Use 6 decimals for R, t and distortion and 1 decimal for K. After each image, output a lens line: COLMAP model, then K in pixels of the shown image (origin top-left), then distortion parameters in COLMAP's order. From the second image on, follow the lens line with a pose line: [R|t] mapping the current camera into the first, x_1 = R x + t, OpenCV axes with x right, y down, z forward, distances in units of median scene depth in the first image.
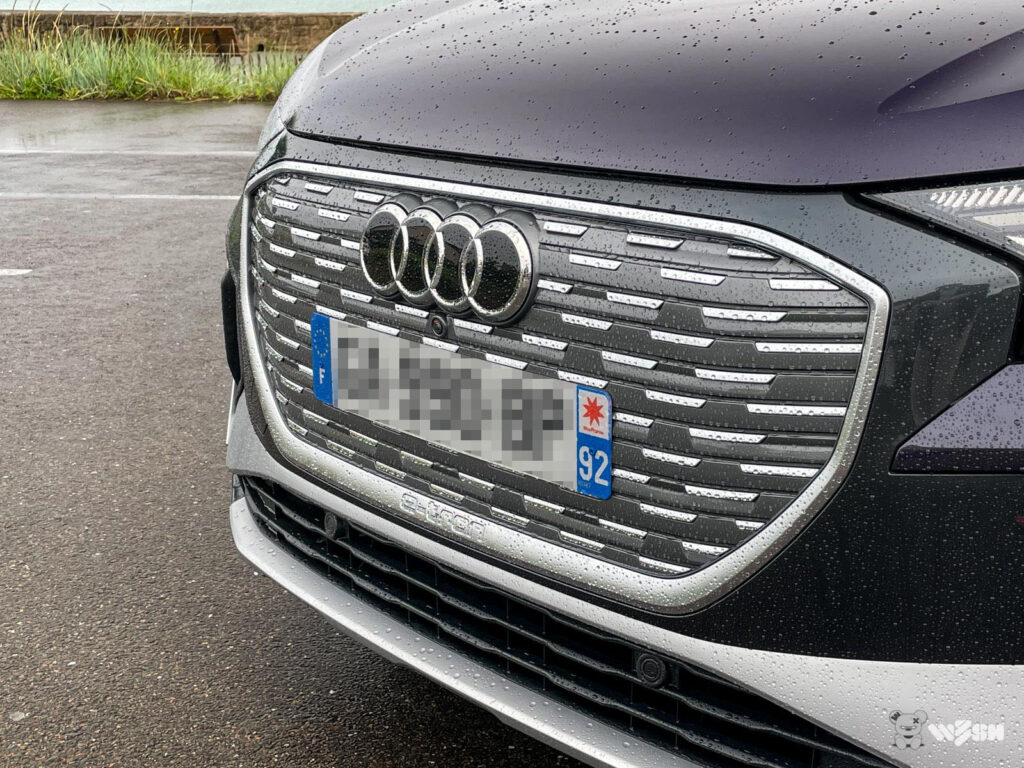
lens RADIAL K [[1484.7, 0, 516.1], [0, 1484.7, 397.8], [0, 0, 1]] dist [-0.069487, 0.101783]
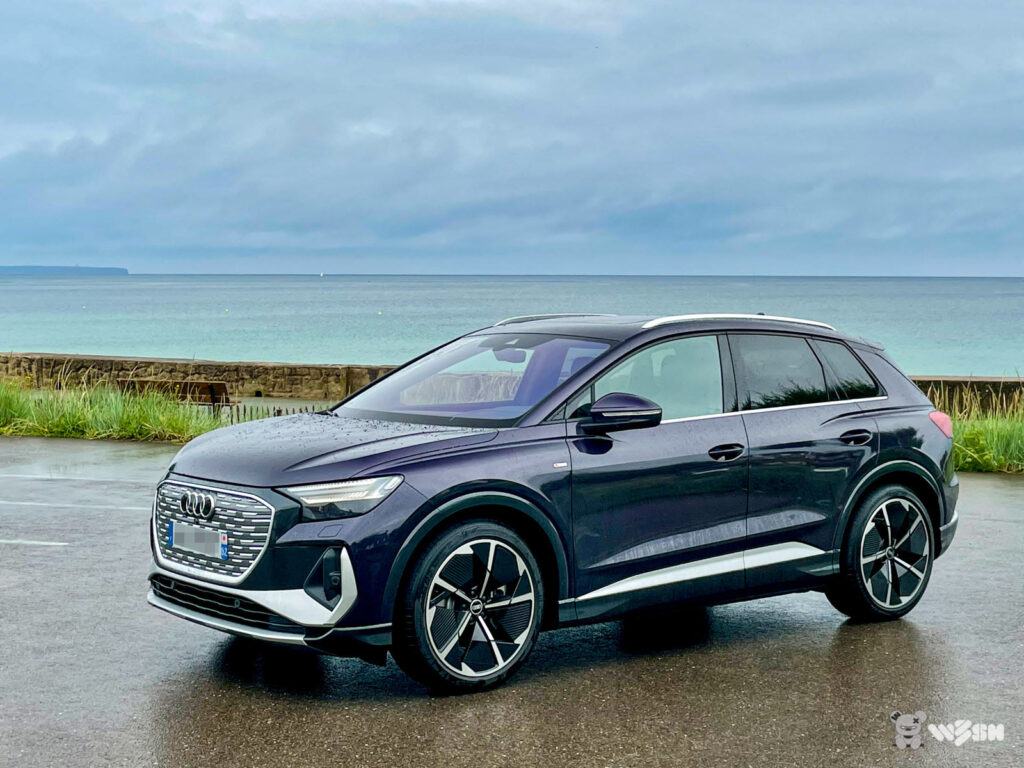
lens RADIAL K [[1809.0, 0, 512.0], [0, 1809.0, 384.0], [0, 0, 1]] dist [-0.127826, -0.069246]
pose [[0.998389, 0.025174, -0.050844, 1.020675], [-0.036011, 0.973687, -0.225026, 0.643021], [0.043841, 0.226494, 0.973025, -3.703737]]
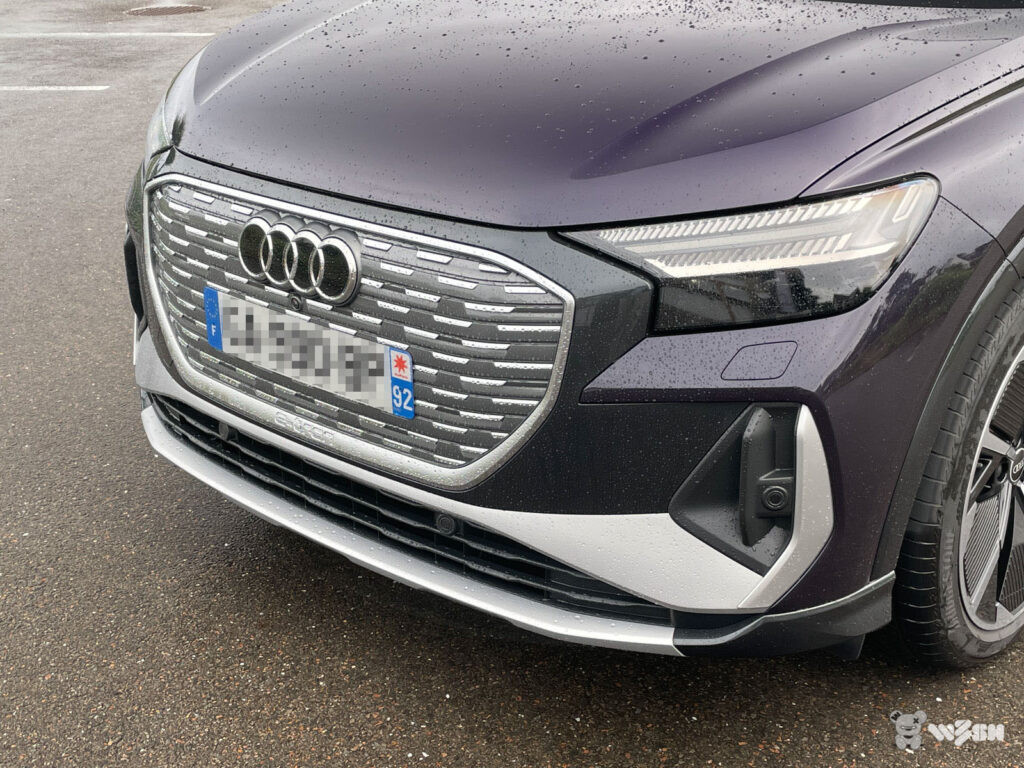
lens RADIAL K [[1484.7, 0, 516.1], [0, 1484.7, 397.8], [0, 0, 1]] dist [-0.069487, 0.101783]
pose [[0.993564, -0.046965, 0.103078, 0.009257], [0.034496, 0.992226, 0.119575, -0.124168], [-0.107893, -0.115249, 0.987460, -0.500576]]
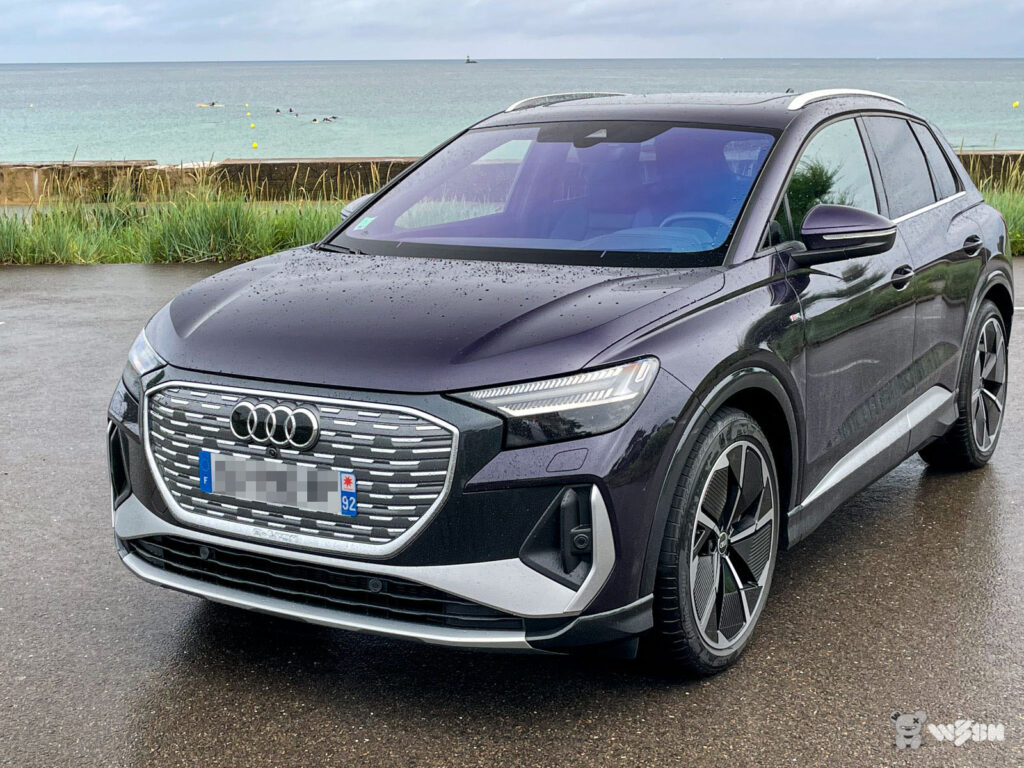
lens RADIAL K [[1585.8, 0, 512.0], [0, 1585.8, 384.0], [0, 0, 1]] dist [-0.017151, 0.015201]
pose [[0.955735, -0.050323, 0.289895, -0.412374], [0.077048, 0.993689, -0.081519, 0.077216], [-0.283963, 0.100246, 0.953581, -1.515181]]
